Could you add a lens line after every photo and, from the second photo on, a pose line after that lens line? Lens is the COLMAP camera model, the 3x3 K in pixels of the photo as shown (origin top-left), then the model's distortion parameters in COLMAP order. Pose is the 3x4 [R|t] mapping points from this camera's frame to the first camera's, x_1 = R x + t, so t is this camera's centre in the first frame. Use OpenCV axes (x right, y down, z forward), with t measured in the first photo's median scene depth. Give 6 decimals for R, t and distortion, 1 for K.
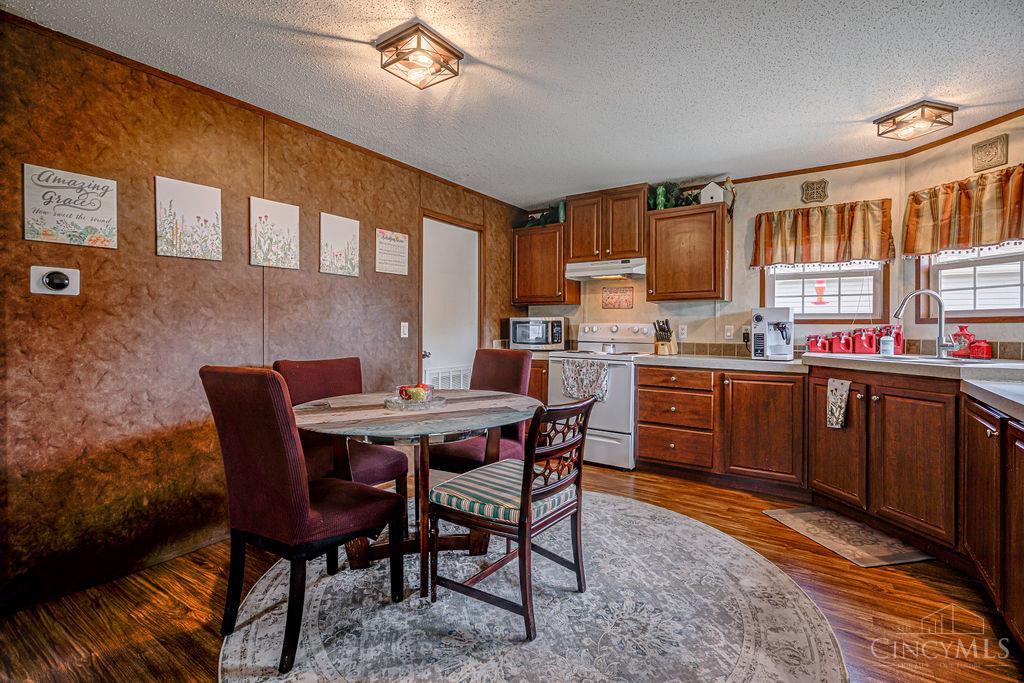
lens RADIAL K [[472.9, 0, 511.5], [0, 472.9, 328.3], [0, 0, 1]] dist [-0.004024, -0.000339]
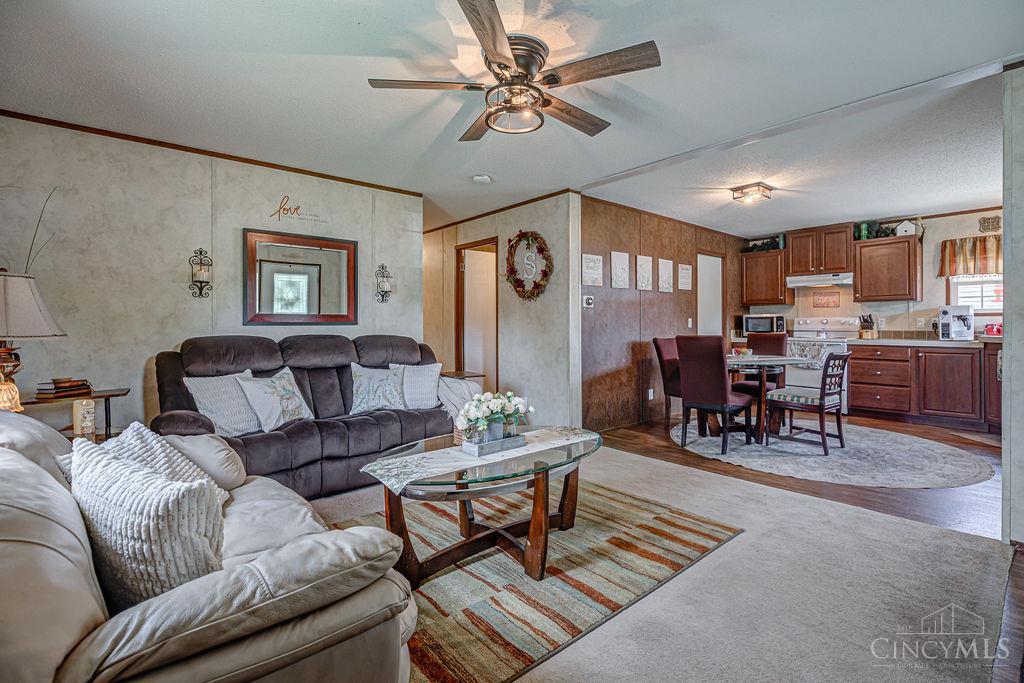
lens RADIAL K [[475.8, 0, 513.6], [0, 475.8, 324.2], [0, 0, 1]] dist [-0.001503, -0.000472]
pose [[0.967028, -0.008962, -0.254513, -0.395405], [0.007550, 0.999950, -0.006522, 0.013960], [0.254559, 0.004385, 0.967047, -0.763443]]
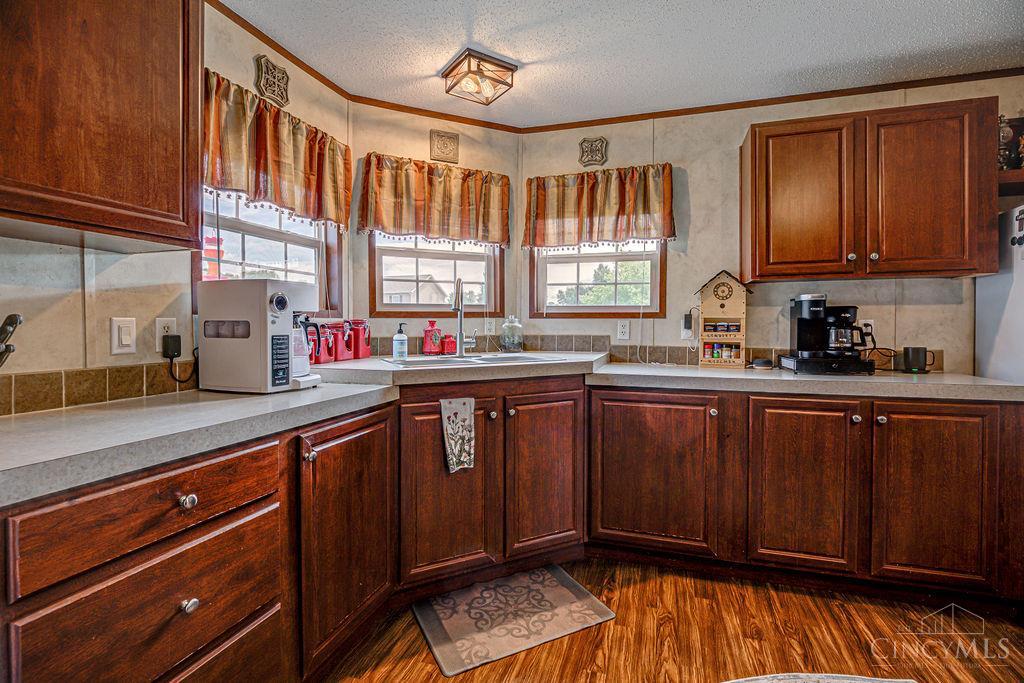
lens RADIAL K [[472.6, 0, 515.8], [0, 472.6, 328.3], [0, 0, 1]] dist [-0.002400, -0.000381]
pose [[-0.289650, -0.012049, 0.957057, 0.012730], [0.002692, 0.999907, 0.013403, -0.001375], [-0.957129, 0.006459, -0.289590, 0.874840]]
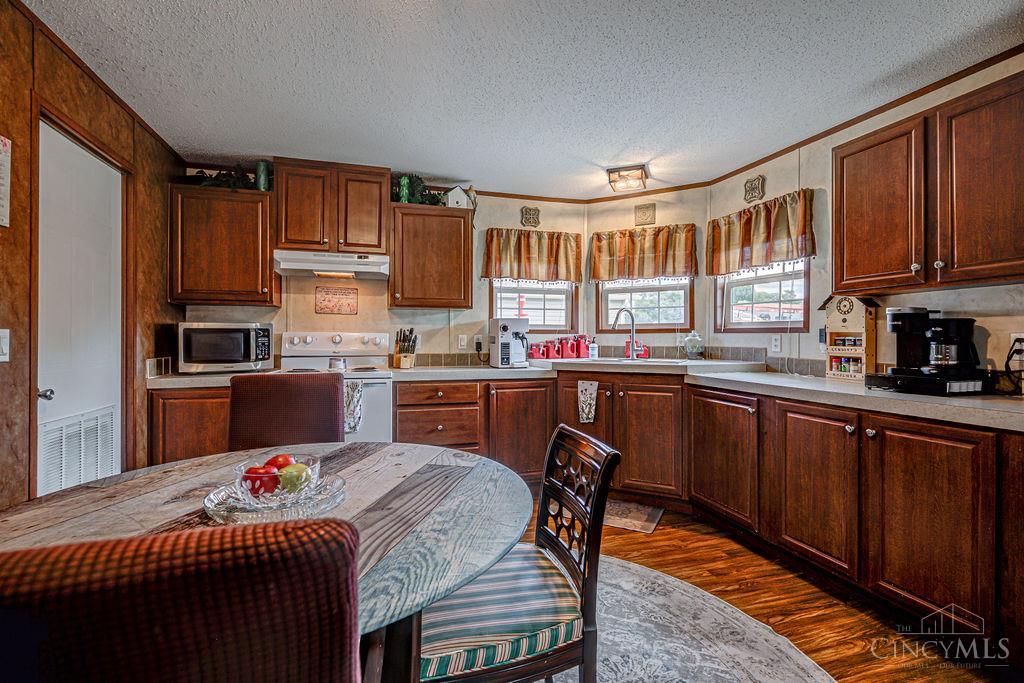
lens RADIAL K [[471.6, 0, 511.7], [0, 471.6, 336.2], [0, 0, 1]] dist [-0.003535, -0.000871]
pose [[0.624400, -0.002506, 0.781101, -0.269301], [0.004520, 0.999990, -0.000405, -0.002770], [-0.781092, 0.003783, 0.624404, 0.323656]]
